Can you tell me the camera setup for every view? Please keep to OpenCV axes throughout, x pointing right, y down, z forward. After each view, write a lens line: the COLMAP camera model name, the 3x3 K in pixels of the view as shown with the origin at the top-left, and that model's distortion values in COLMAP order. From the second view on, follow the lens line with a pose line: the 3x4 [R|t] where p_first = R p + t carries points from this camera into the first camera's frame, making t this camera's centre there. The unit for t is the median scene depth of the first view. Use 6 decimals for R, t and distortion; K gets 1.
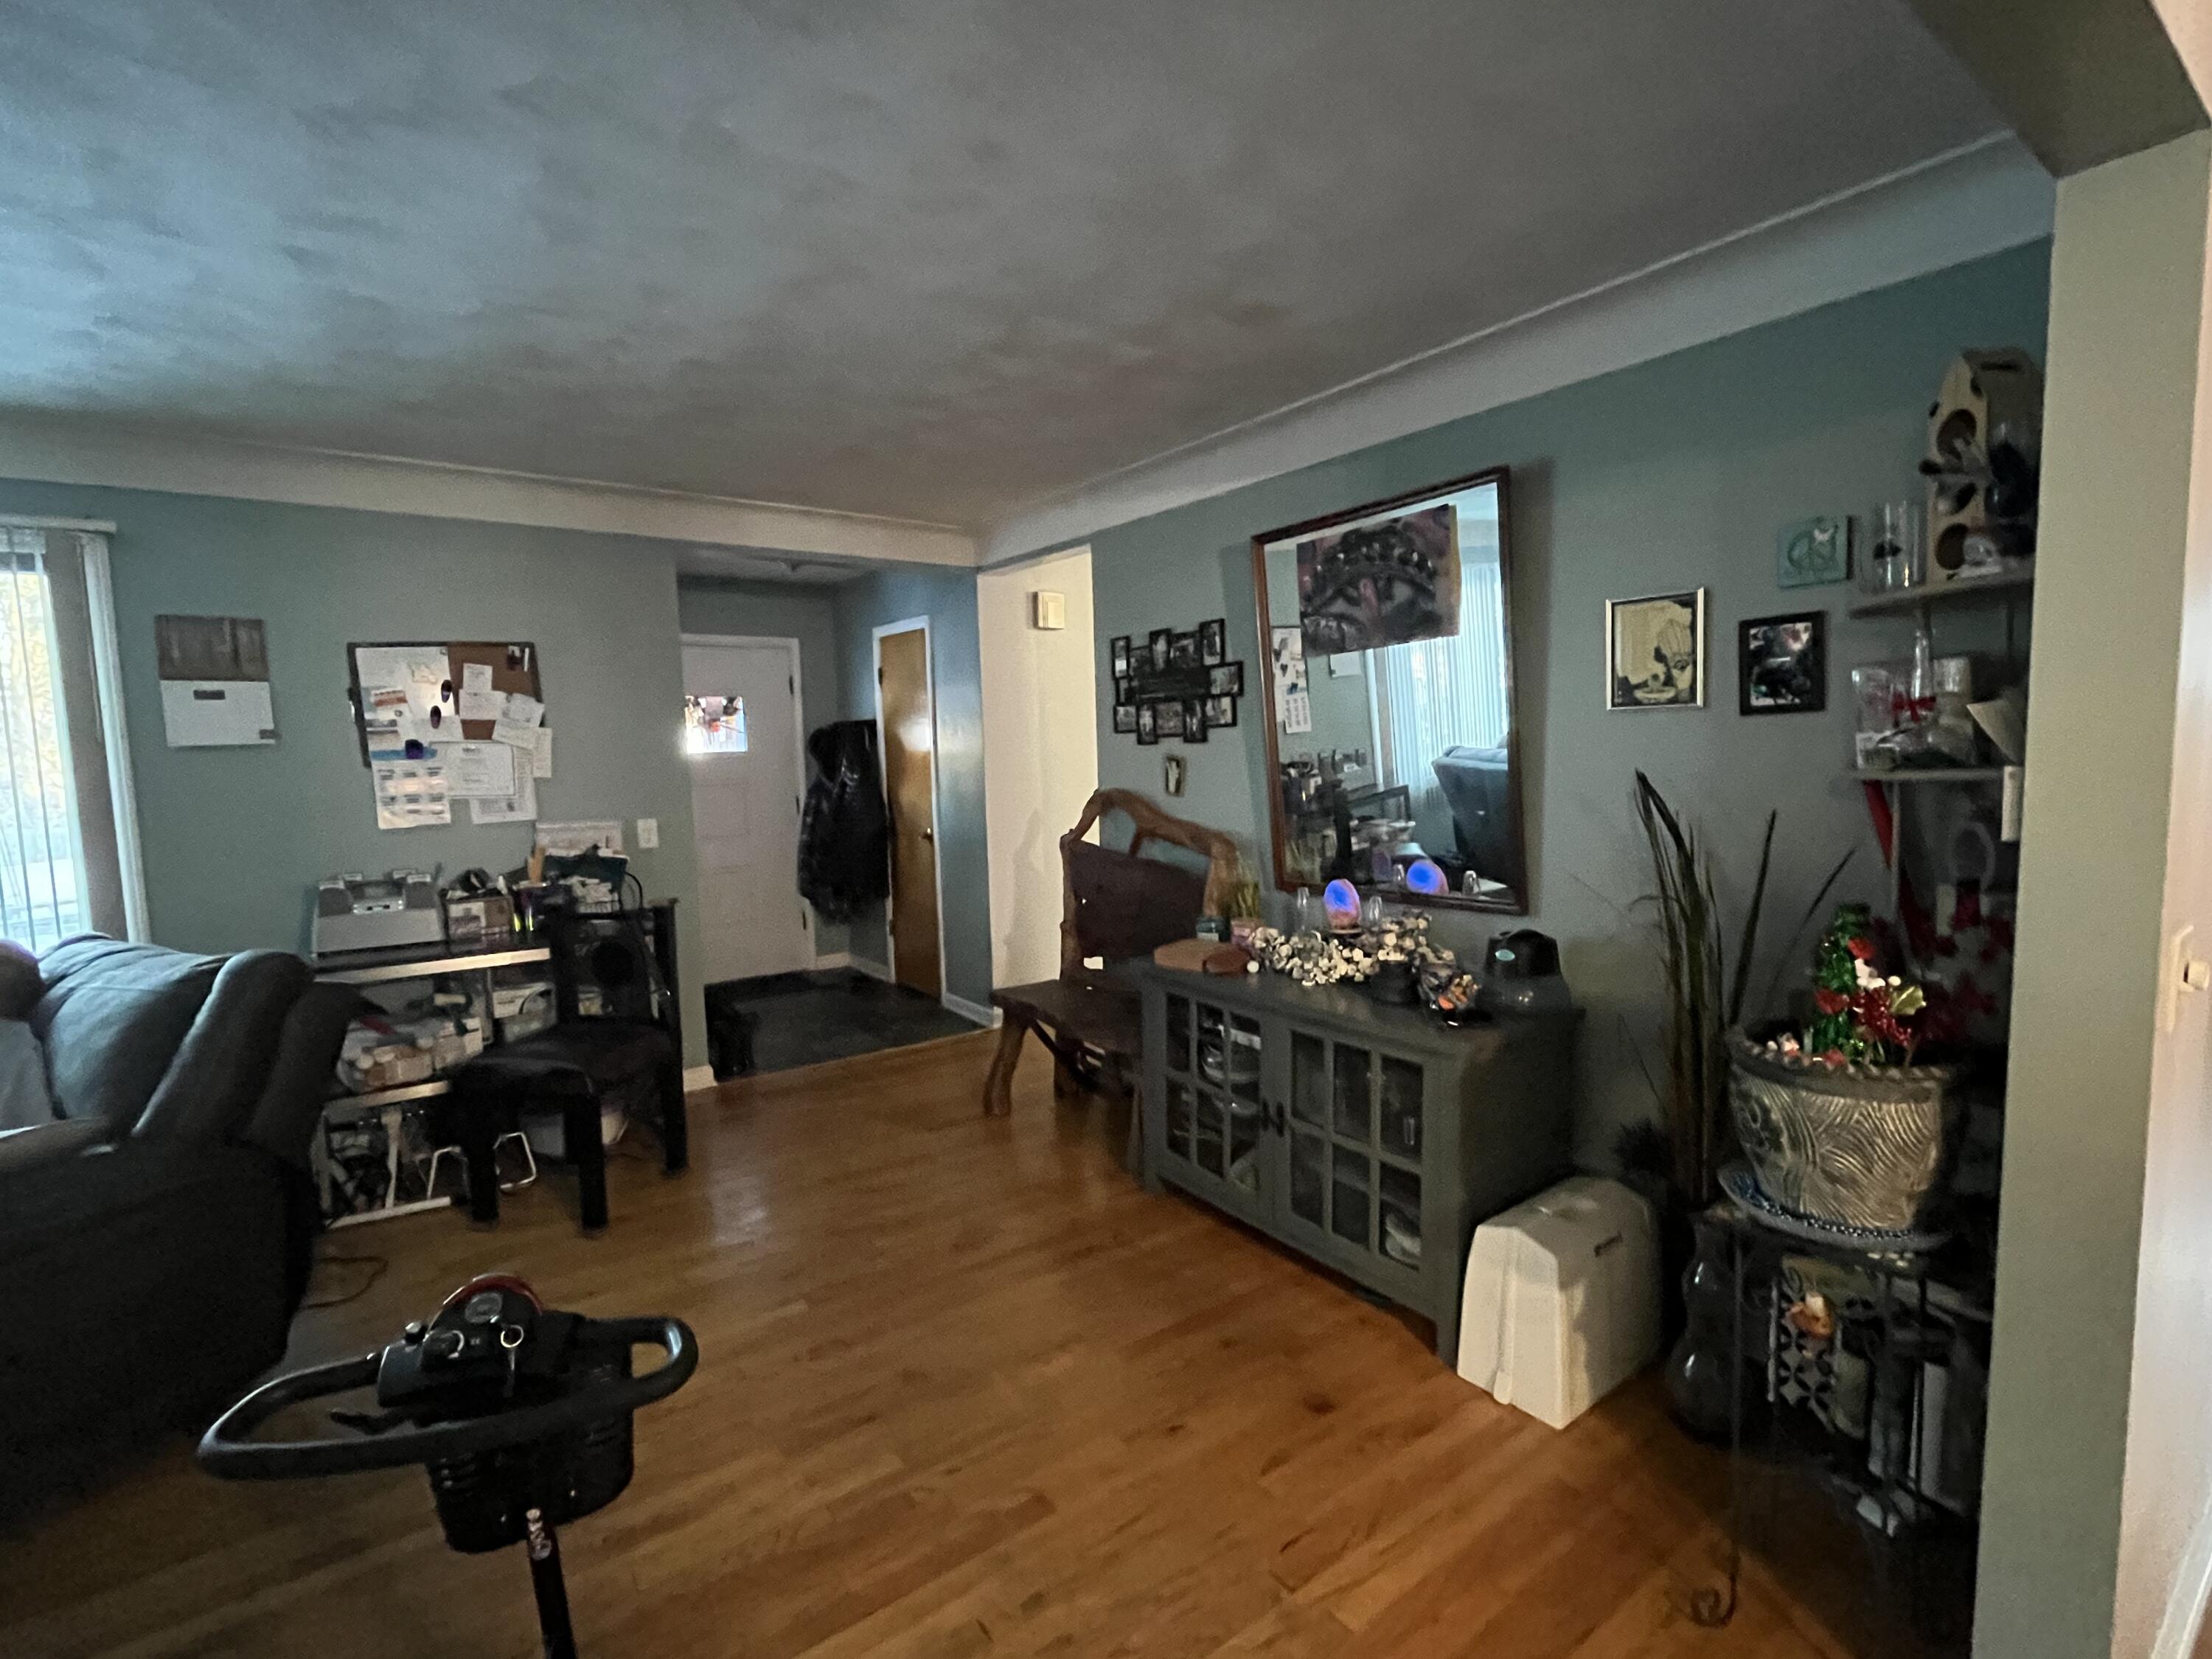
lens RADIAL K [[1016.7, 0, 1106.6], [0, 1016.7, 844.0], [0, 0, 1]] dist [-0.011316, -0.000165]
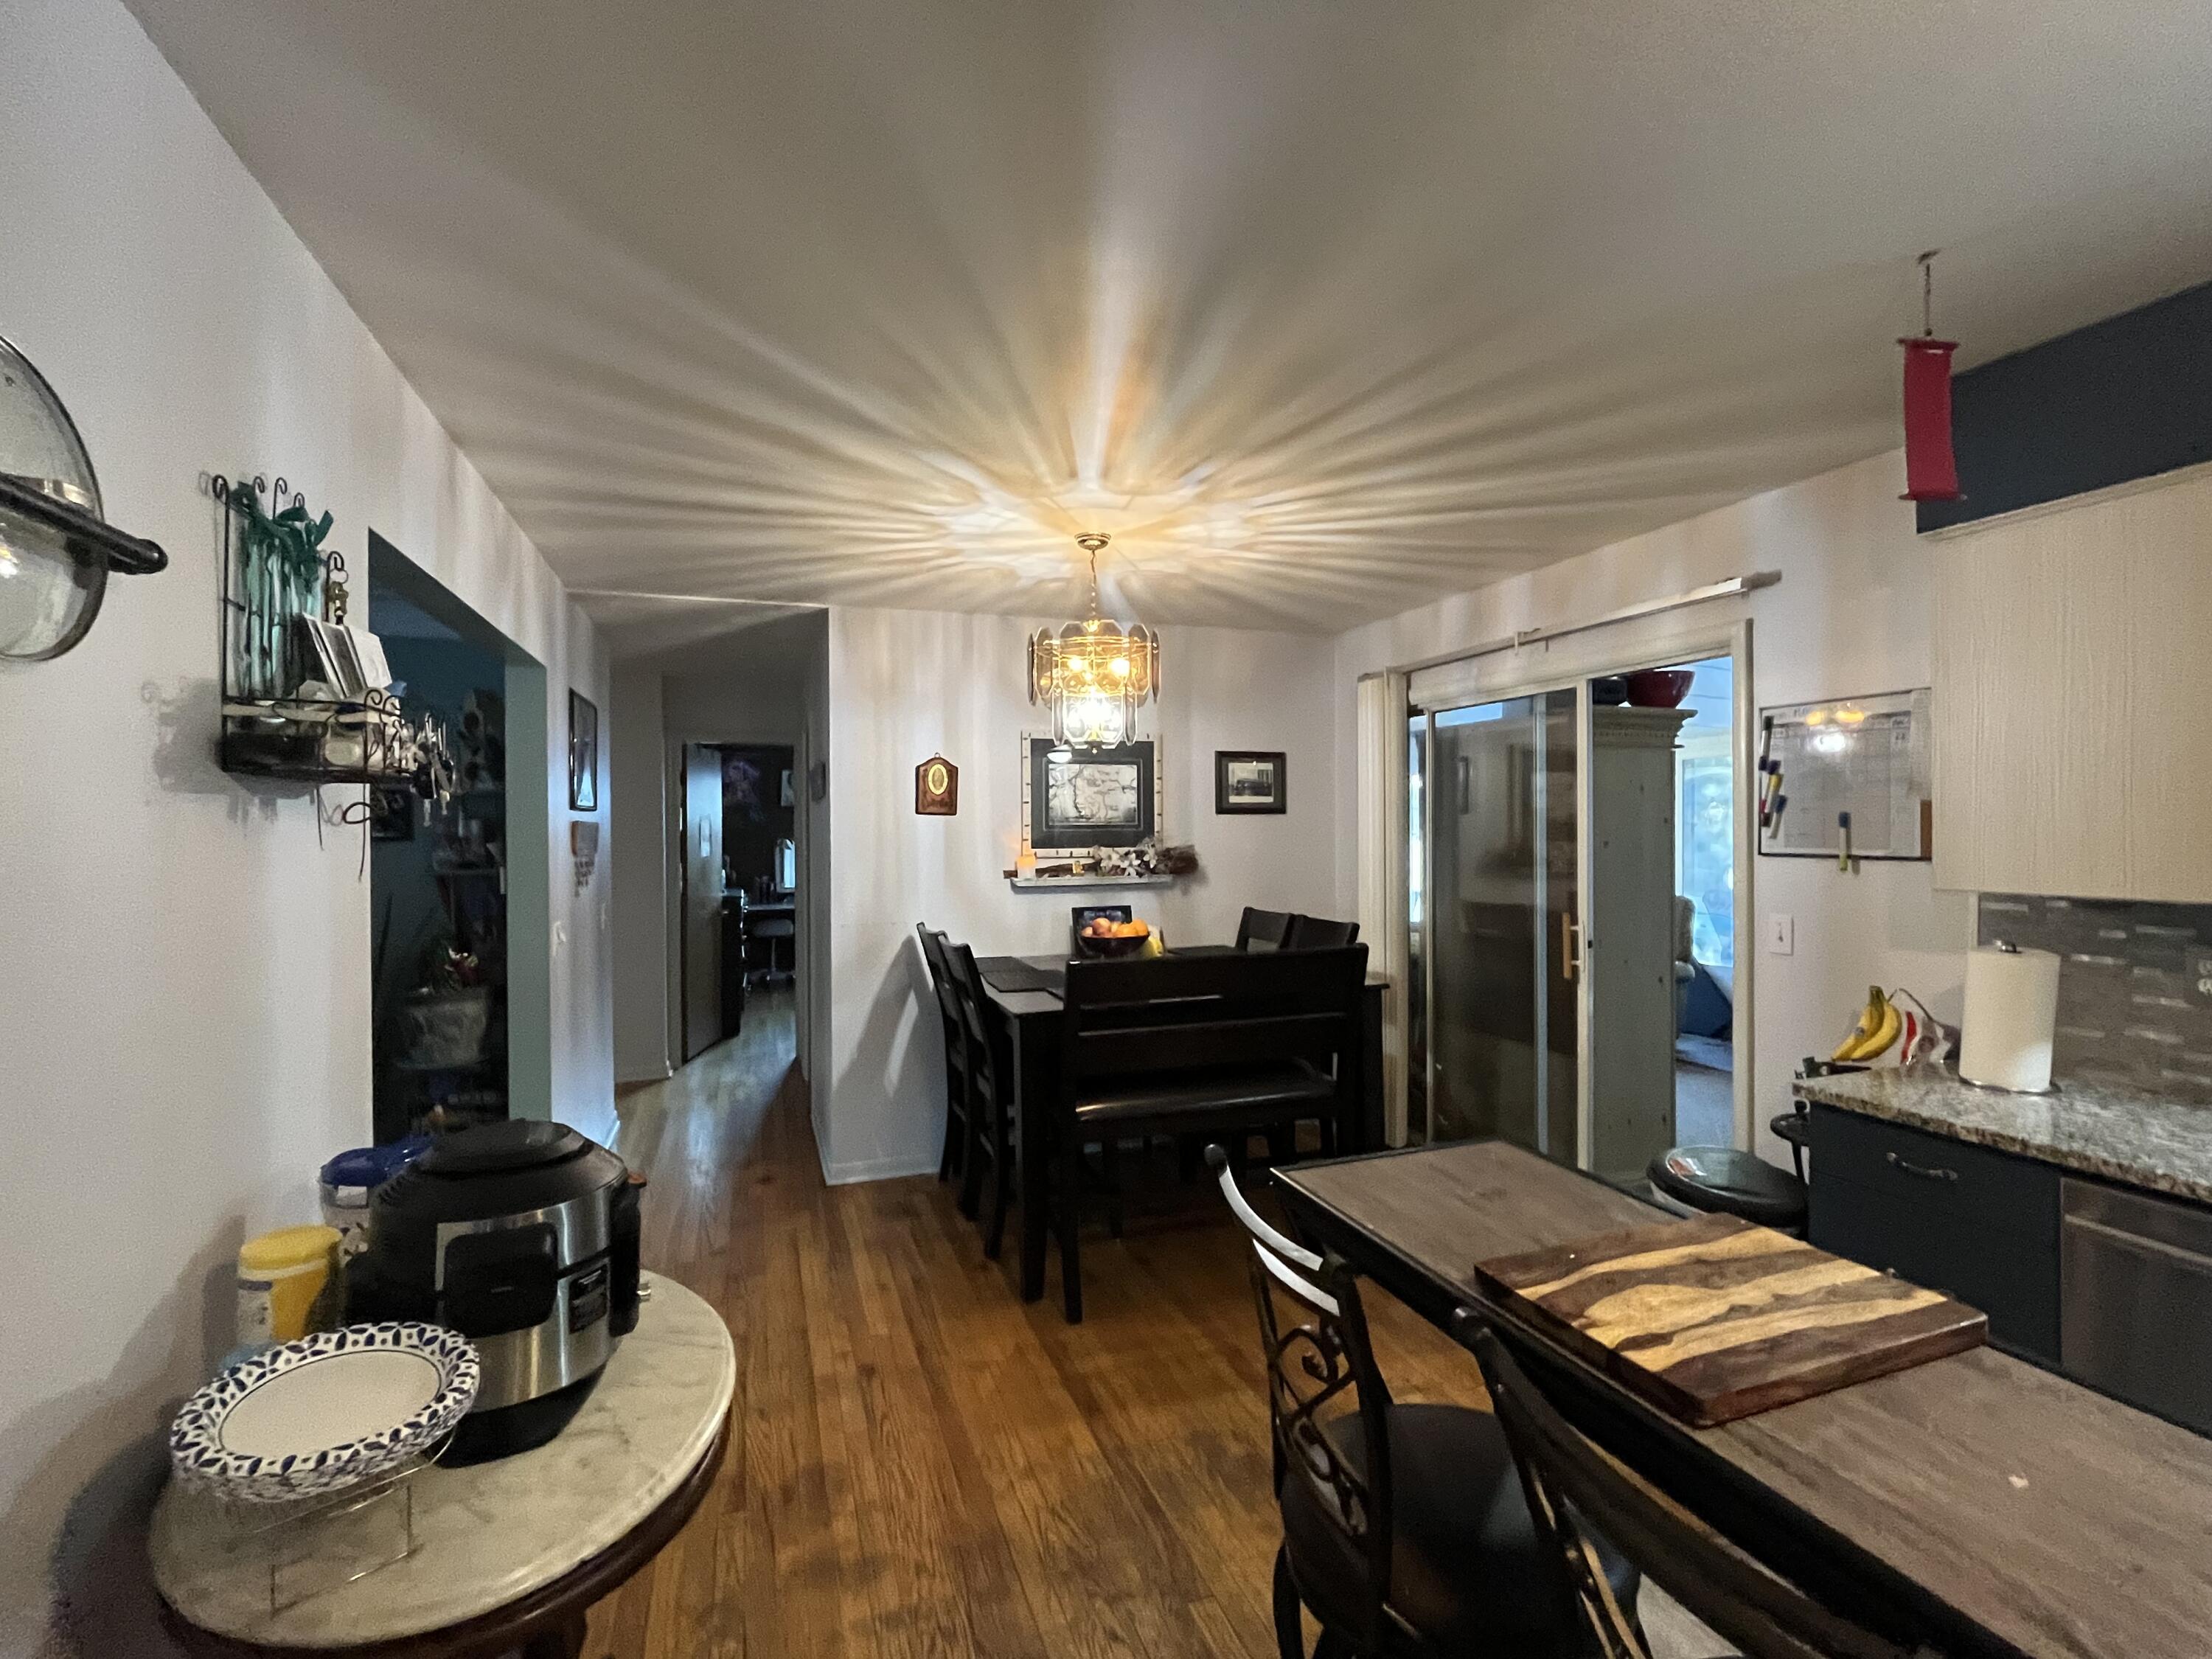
lens RADIAL K [[1016.7, 0, 1107.6], [0, 1016.7, 834.1], [0, 0, 1]] dist [-0.011316, -0.000165]
pose [[0.294797, 0.017946, 0.955391, -0.963556], [0.089904, 0.994868, -0.046429, 0.084116], [-0.951321, 0.099581, 0.291670, -1.066394]]
